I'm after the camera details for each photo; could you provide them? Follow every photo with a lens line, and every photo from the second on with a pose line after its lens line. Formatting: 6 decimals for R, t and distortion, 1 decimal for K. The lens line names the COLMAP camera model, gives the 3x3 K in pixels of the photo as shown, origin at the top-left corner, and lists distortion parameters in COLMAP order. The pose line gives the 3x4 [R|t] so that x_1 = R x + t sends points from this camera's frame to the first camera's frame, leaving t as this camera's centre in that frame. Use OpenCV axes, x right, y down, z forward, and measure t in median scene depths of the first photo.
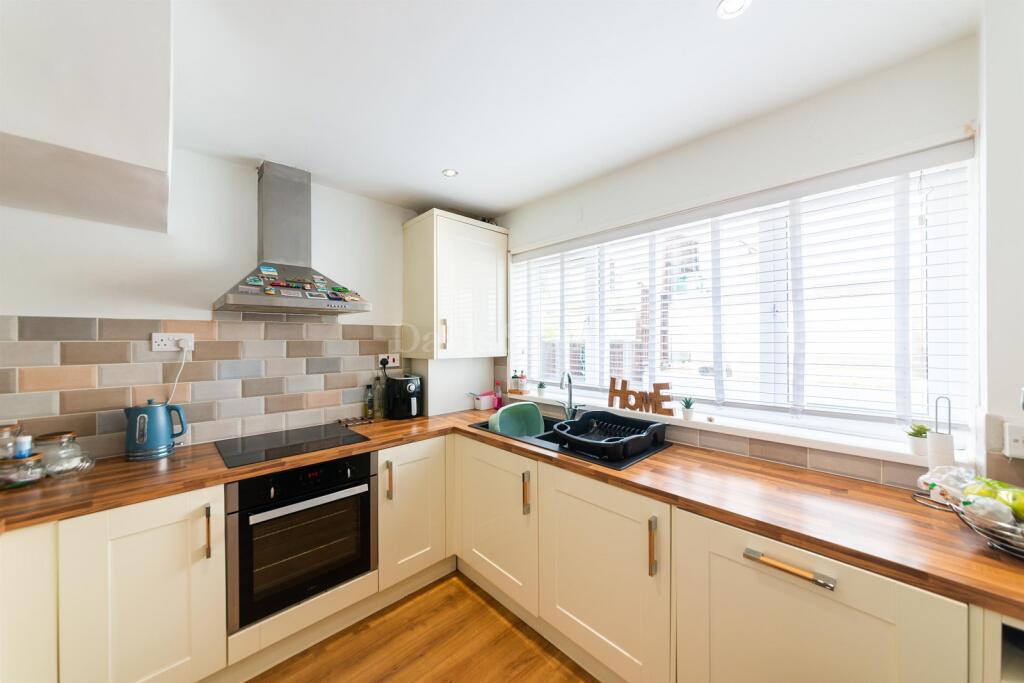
lens RADIAL K [[356.8, 0, 513.3], [0, 356.8, 341.4], [0, 0, 1]] dist [-0.004180, 0.000934]
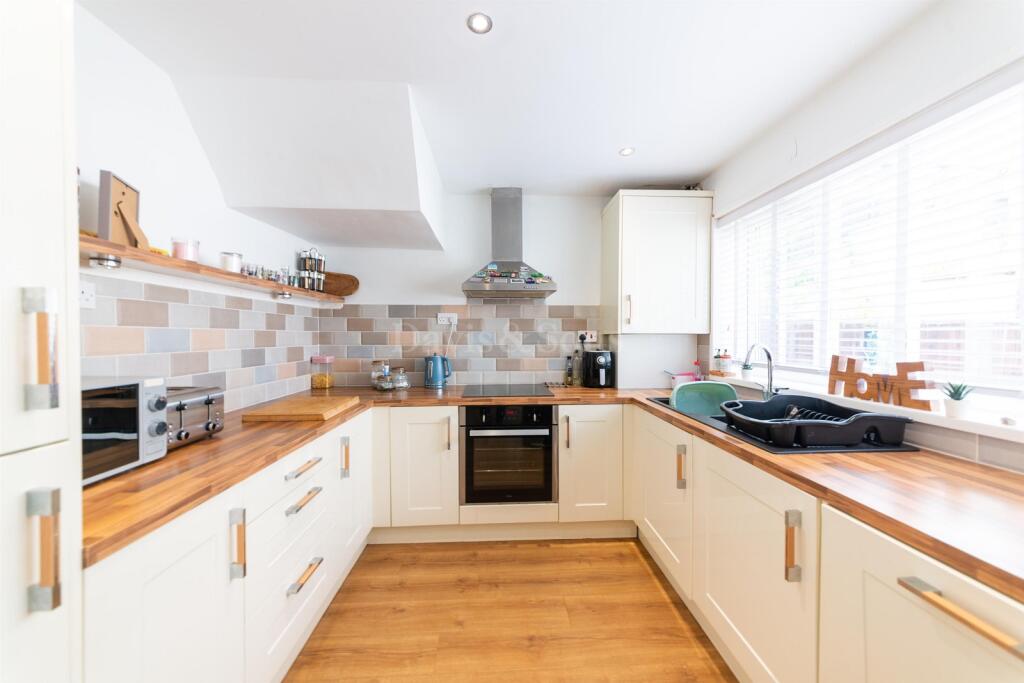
lens RADIAL K [[356.8, 0, 513.4], [0, 356.8, 343.7], [0, 0, 1]] dist [-0.004180, 0.000934]
pose [[0.753348, 0.017768, -0.657382, 0.291342], [-0.004606, 0.999753, 0.021743, 0.071494], [0.657606, -0.013352, 0.753244, -0.005878]]
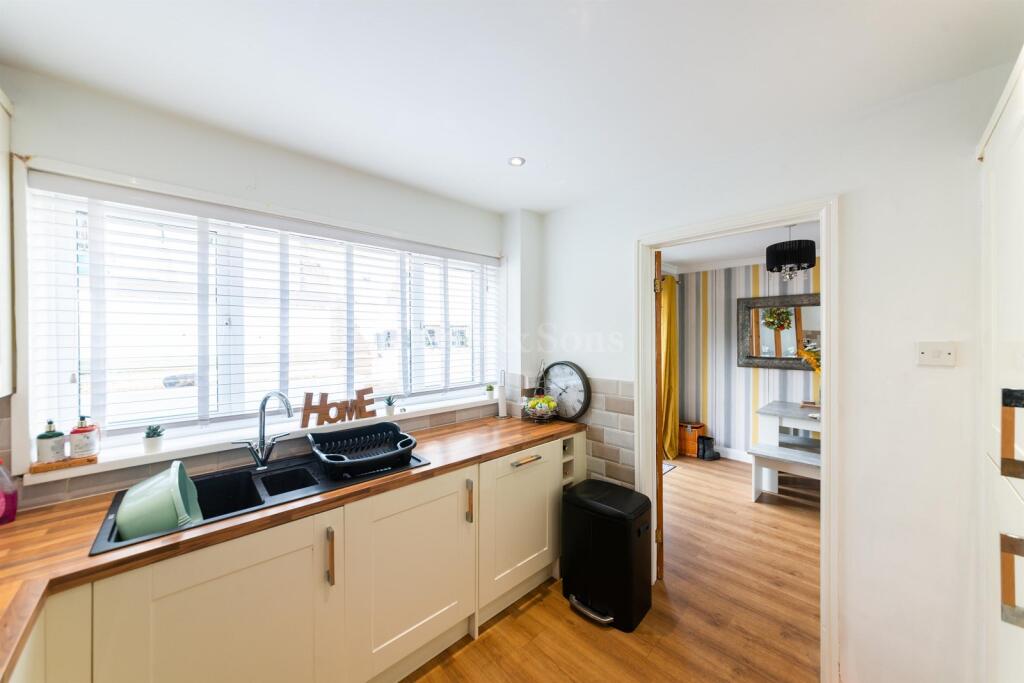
lens RADIAL K [[356.8, 0, 508.3], [0, 356.8, 338.6], [0, 0, 1]] dist [-0.004180, 0.000934]
pose [[0.008480, -0.000123, 0.999964, -0.649744], [0.011741, 0.999931, 0.000023, -0.026973], [-0.999895, 0.011740, 0.008481, 0.565150]]
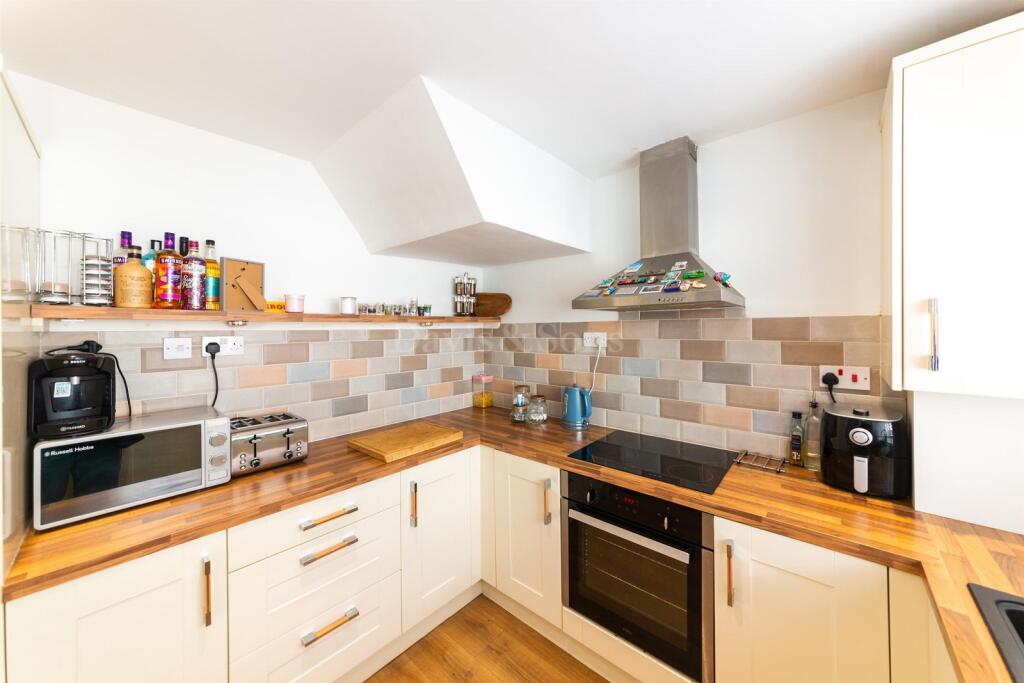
lens RADIAL K [[356.8, 0, 514.3], [0, 356.8, 331.0], [0, 0, 1]] dist [-0.004180, 0.000934]
pose [[0.076581, 0.008596, -0.997026, 0.233874], [0.004717, 0.999949, 0.008984, -0.037765], [0.997052, -0.005390, 0.076536, 0.583074]]
